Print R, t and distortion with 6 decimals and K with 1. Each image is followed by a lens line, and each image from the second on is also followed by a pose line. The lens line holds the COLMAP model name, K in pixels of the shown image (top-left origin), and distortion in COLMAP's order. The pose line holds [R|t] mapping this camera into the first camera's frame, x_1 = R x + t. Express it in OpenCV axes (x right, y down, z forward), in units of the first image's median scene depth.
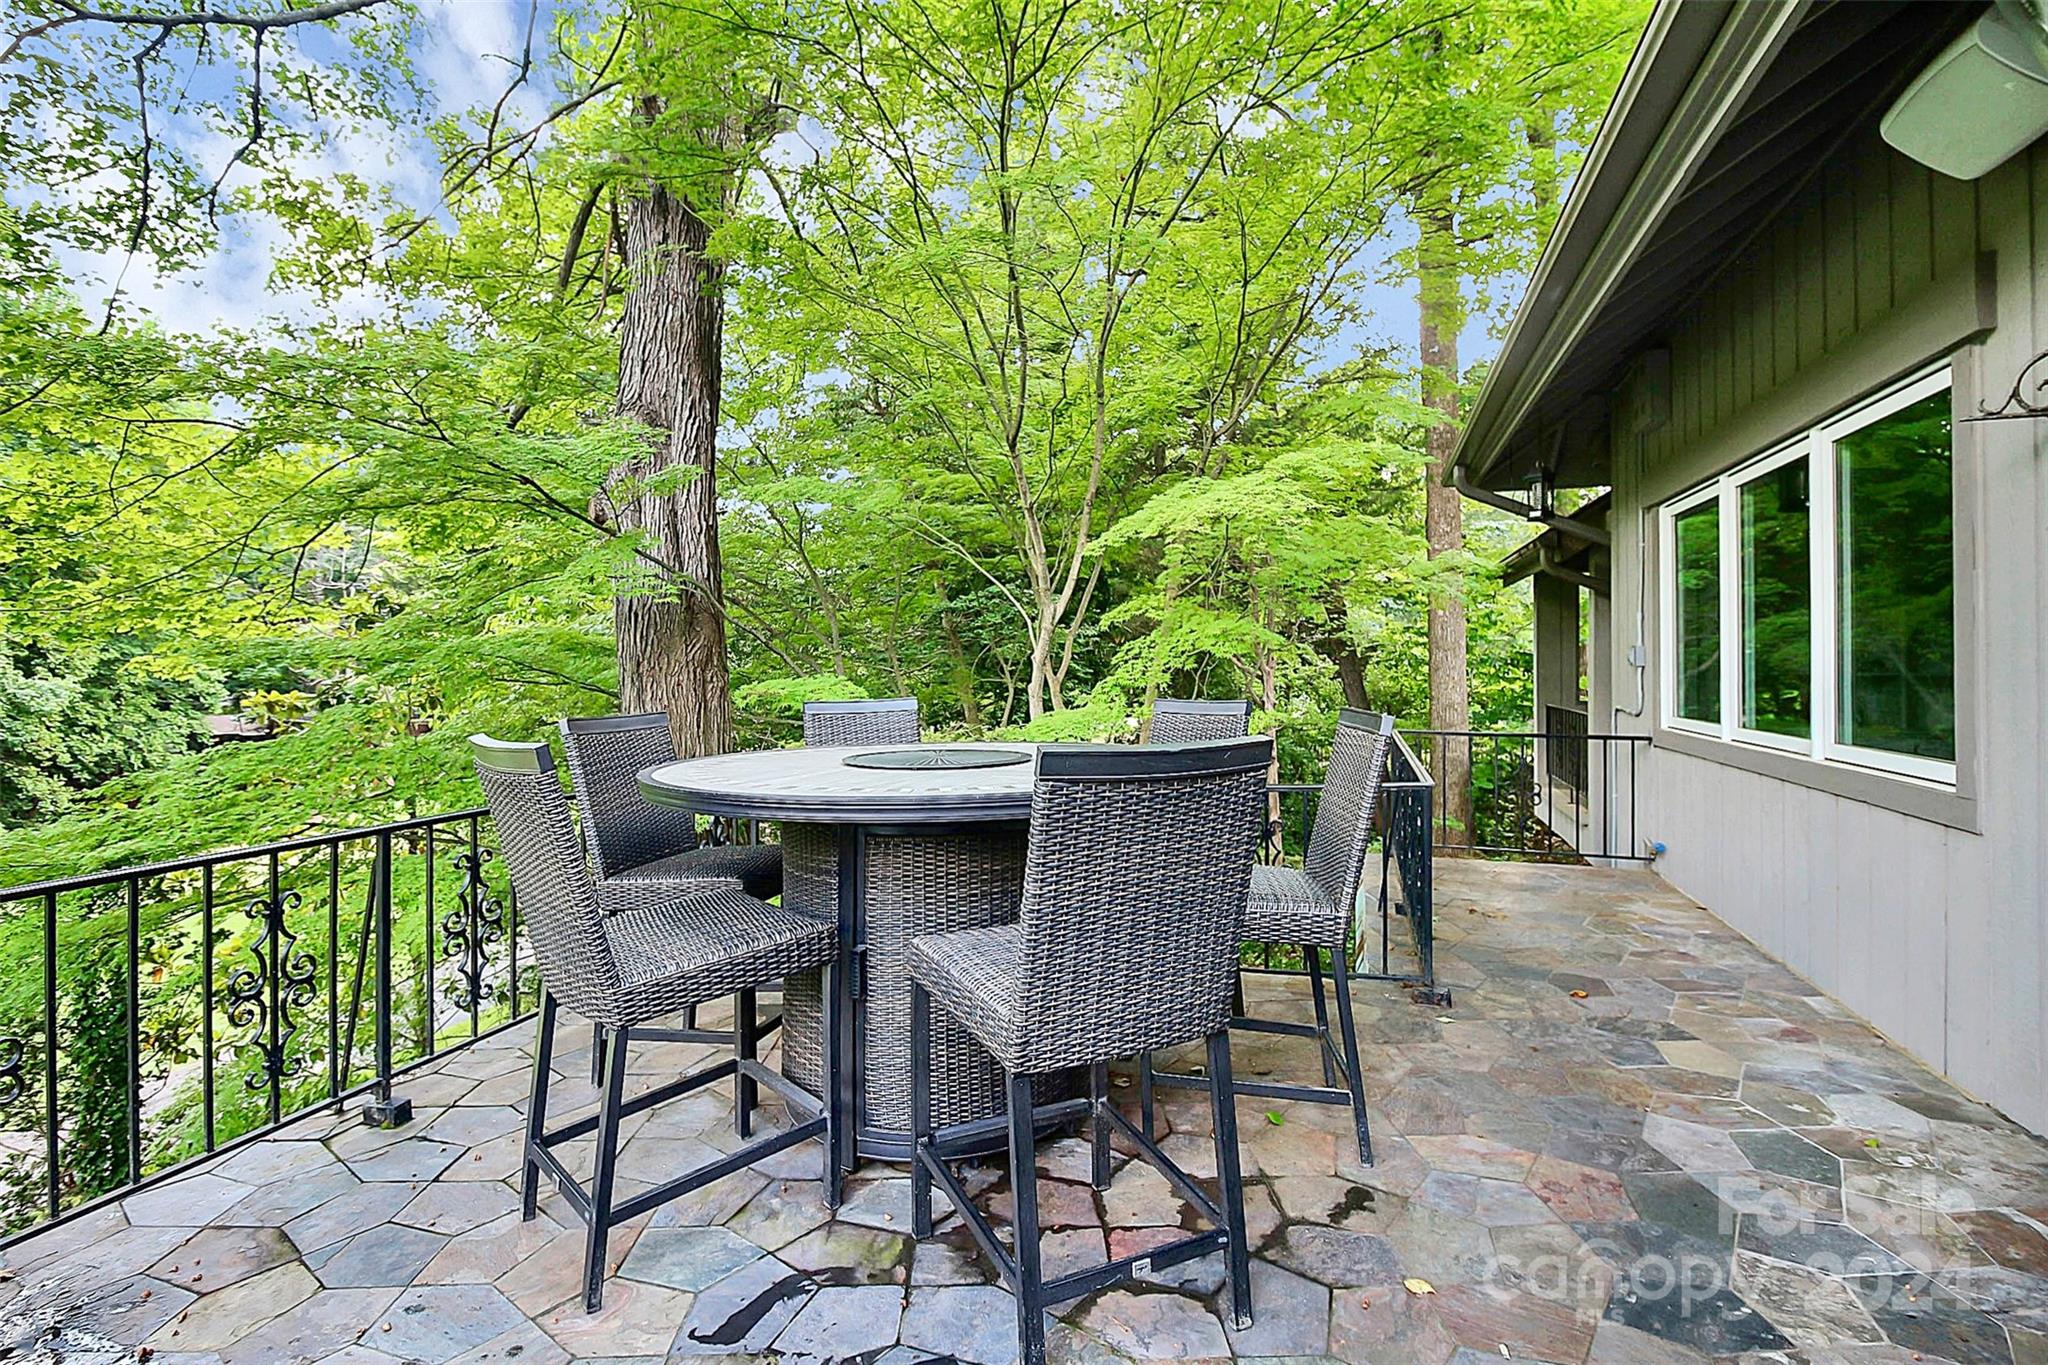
lens RADIAL K [[955.6, 0, 1027.6], [0, 955.6, 666.2], [0, 0, 1]] dist [-0.022611, -0.005764]
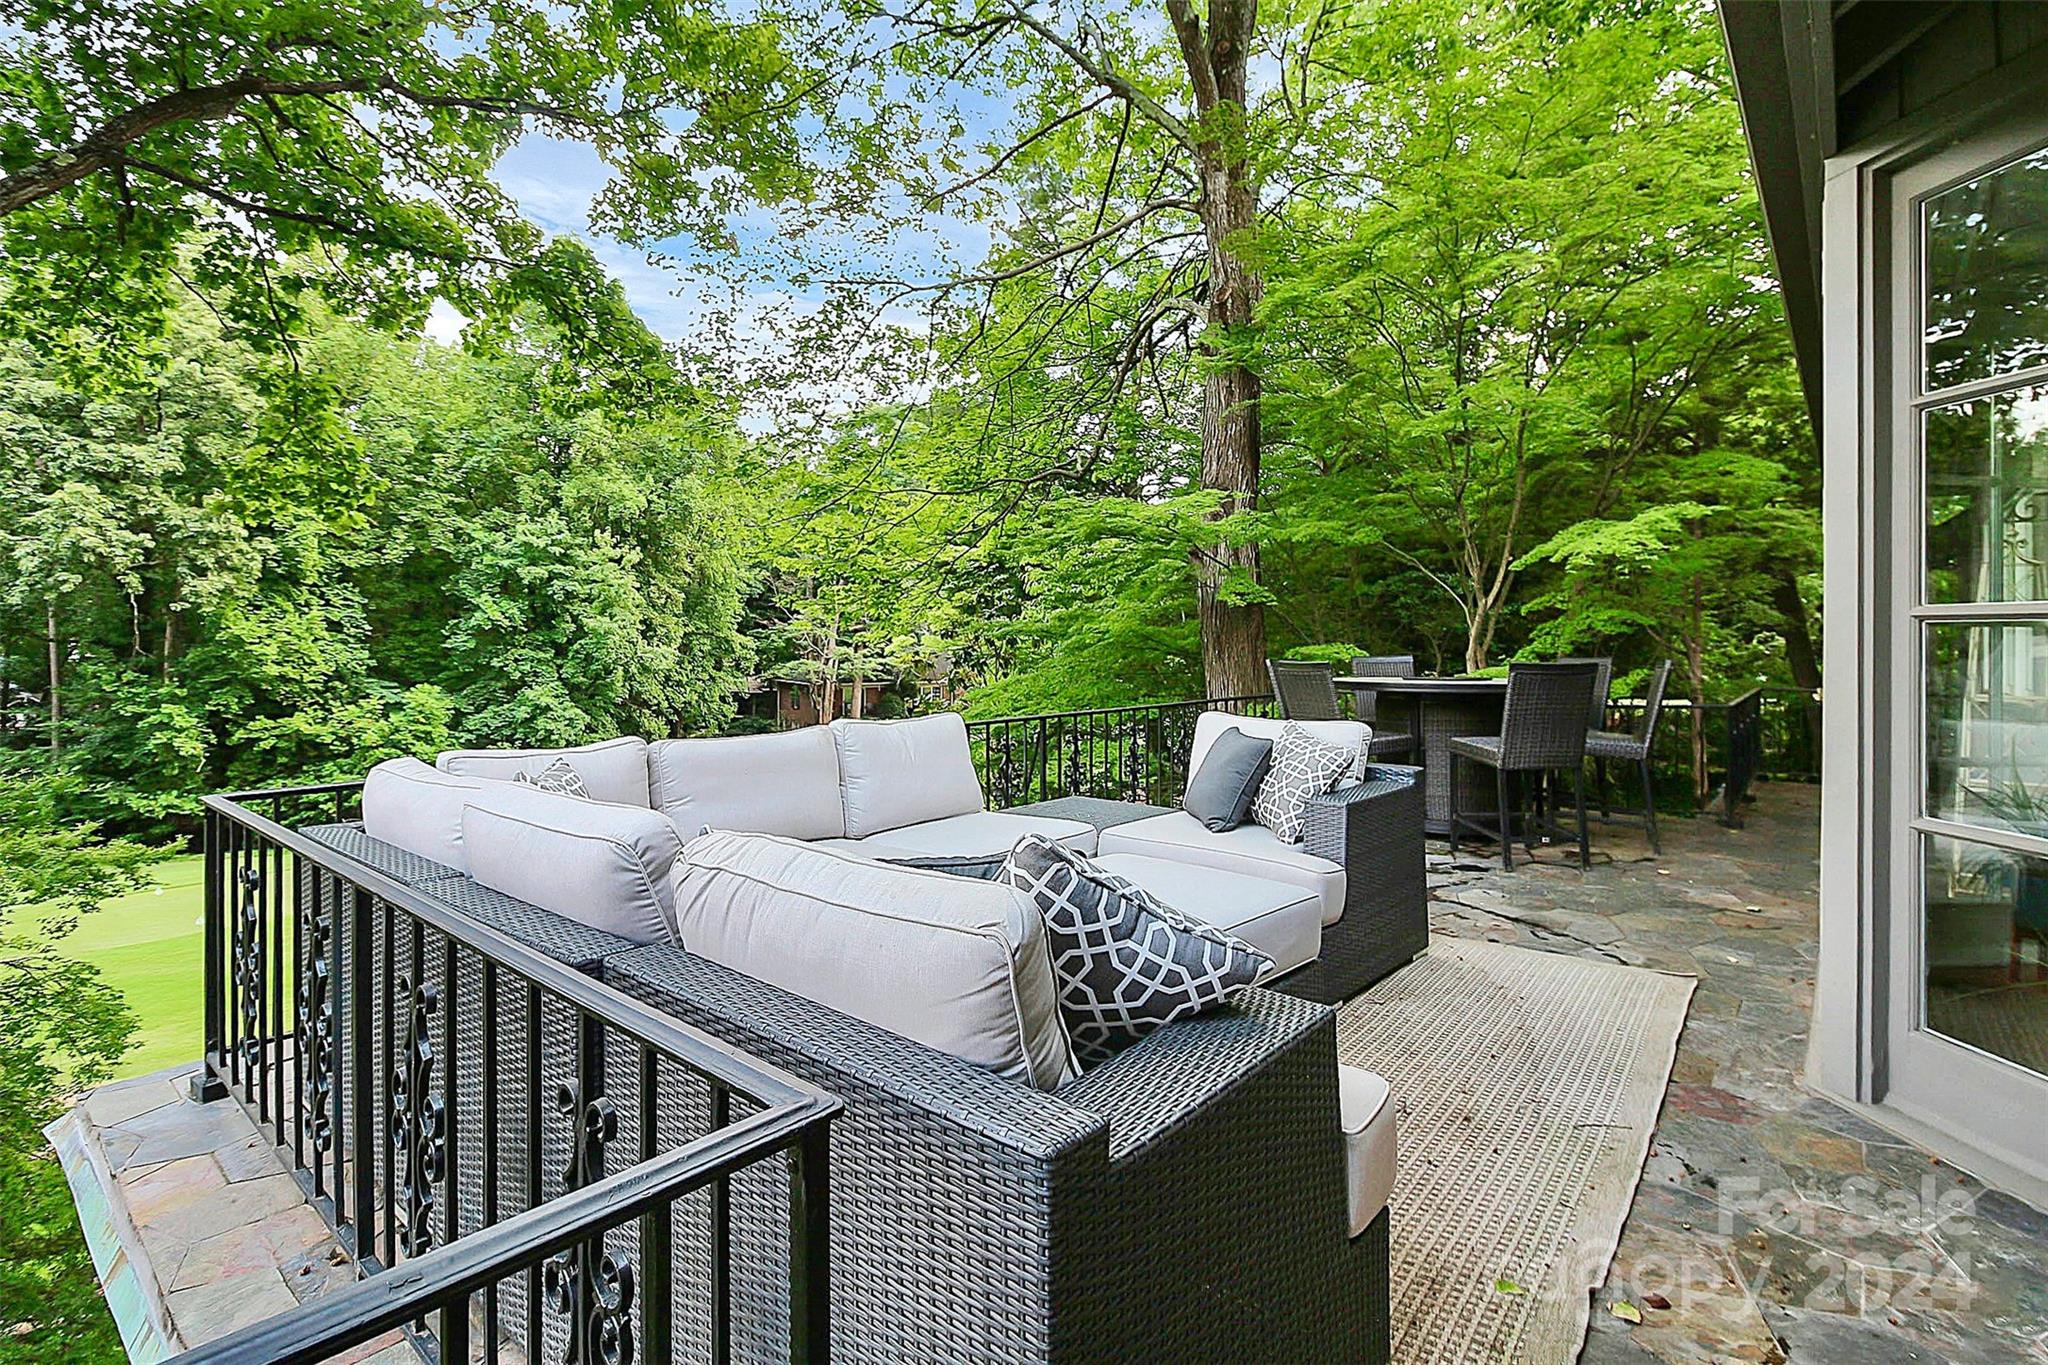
lens RADIAL K [[955.6, 0, 1027.1], [0, 955.6, 630.4], [0, 0, 1]] dist [-0.022611, -0.005764]
pose [[0.925429, 0.003787, -0.378902, -0.044636], [-0.008777, 0.999896, -0.011445, 0.005378], [0.378819, 0.013918, 0.925366, -0.397794]]
